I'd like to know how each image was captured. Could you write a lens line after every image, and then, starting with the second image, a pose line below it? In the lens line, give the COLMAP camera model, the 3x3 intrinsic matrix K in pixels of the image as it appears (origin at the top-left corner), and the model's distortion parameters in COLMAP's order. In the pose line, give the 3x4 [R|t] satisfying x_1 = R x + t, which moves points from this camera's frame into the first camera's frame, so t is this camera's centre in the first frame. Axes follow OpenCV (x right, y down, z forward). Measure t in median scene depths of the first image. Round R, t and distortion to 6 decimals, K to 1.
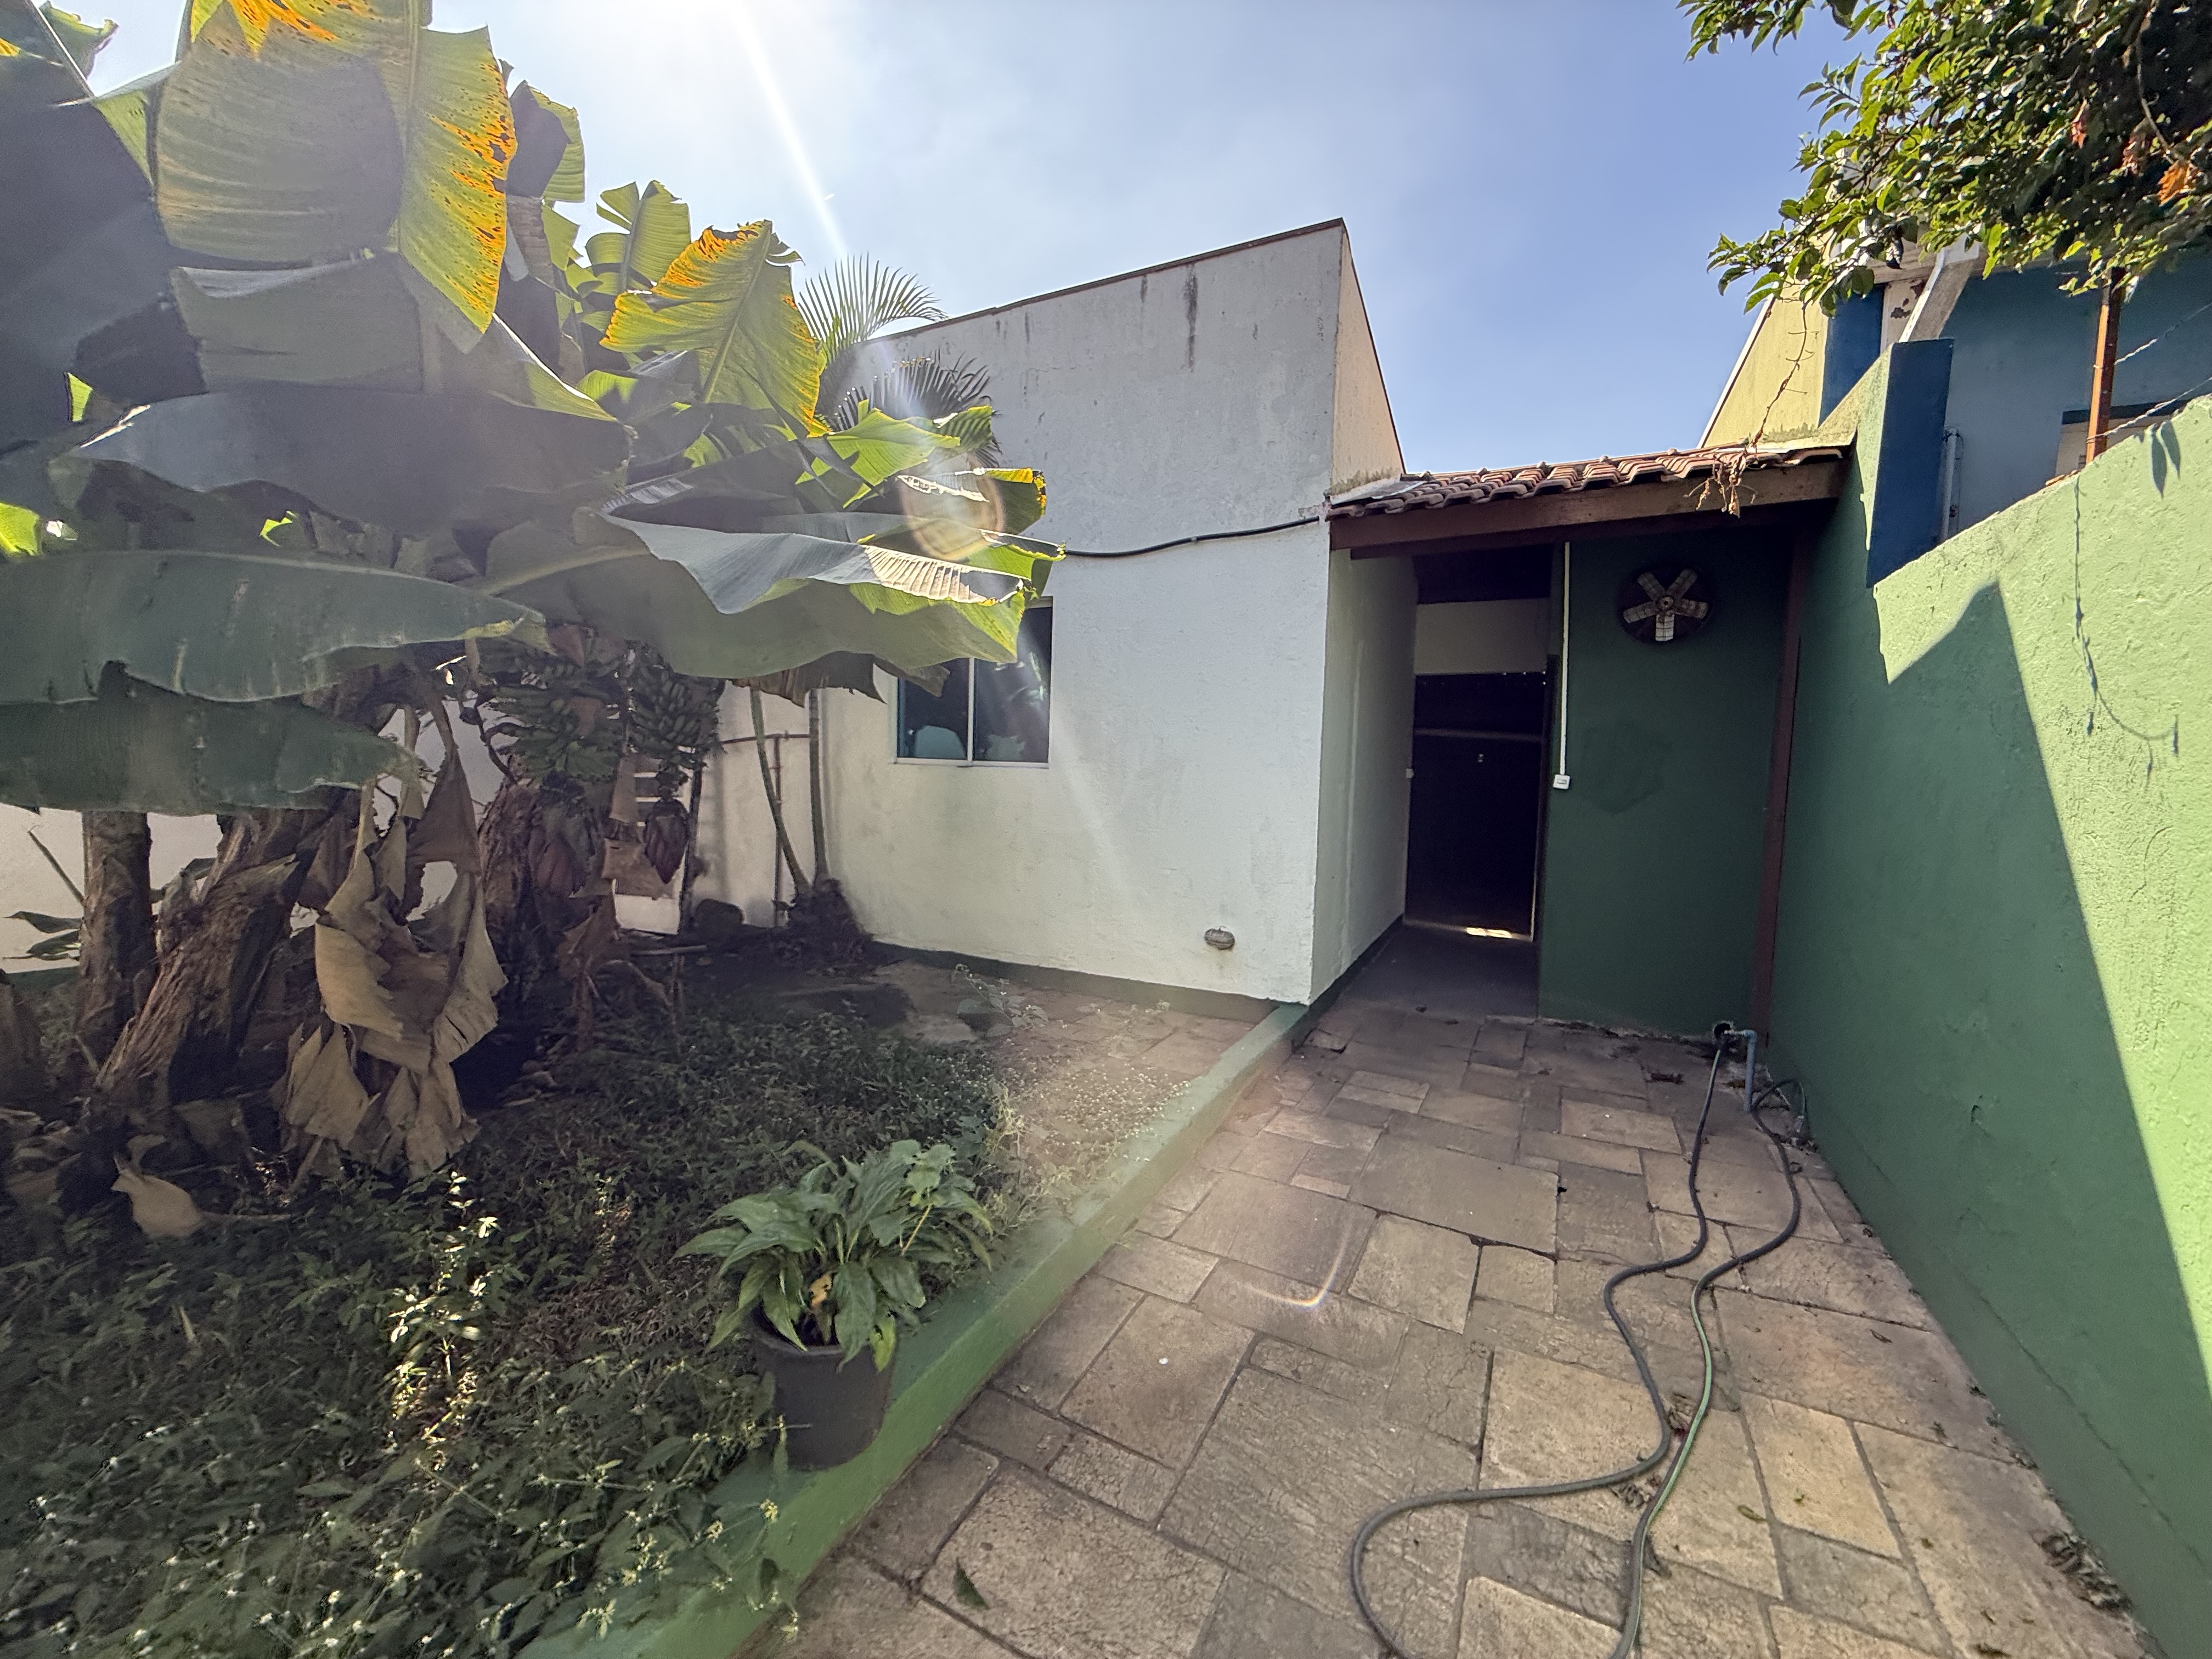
lens RADIAL K [[889.3, 0, 1098.3], [0, 889.3, 824.0], [0, 0, 1]] dist [-0.001440, 0.000122]
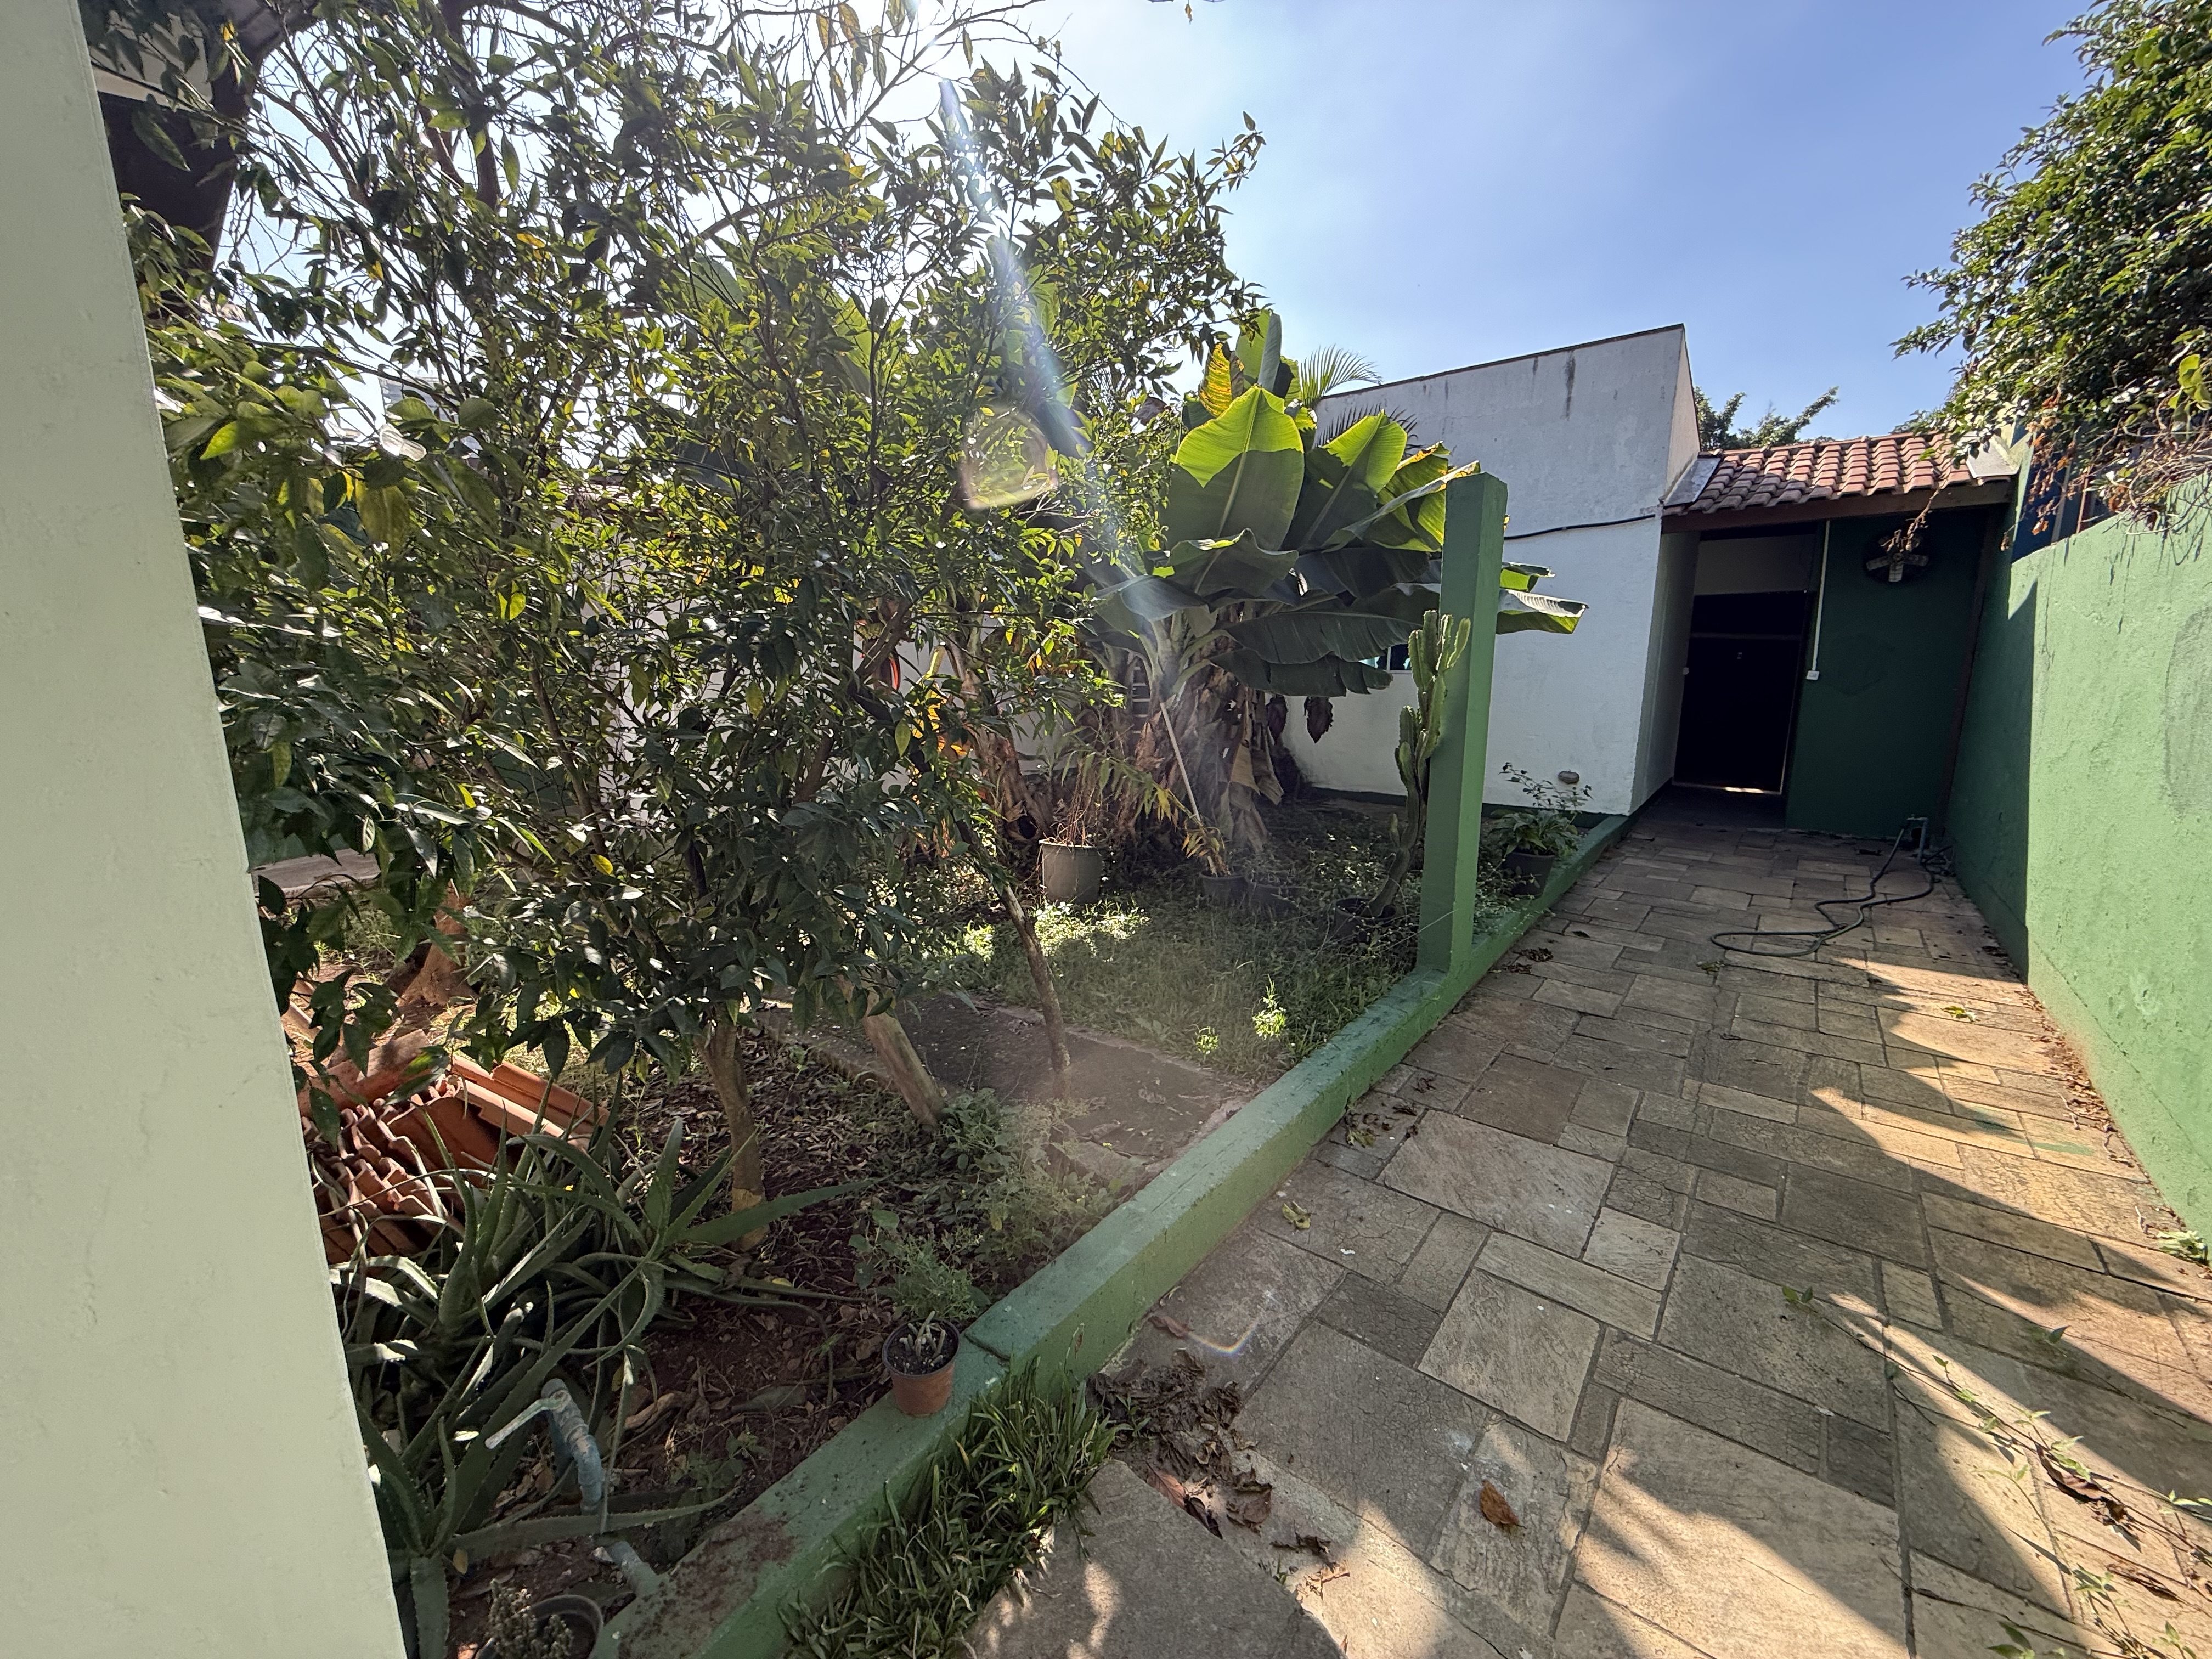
lens RADIAL K [[889.3, 0, 1098.3], [0, 889.3, 824.0], [0, 0, 1]] dist [-0.001440, 0.000122]
pose [[0.980673, 0.010002, -0.195396, -0.416671], [0.010921, 0.994337, 0.105709, 0.034508], [0.195346, -0.105800, 0.975011, -0.823107]]
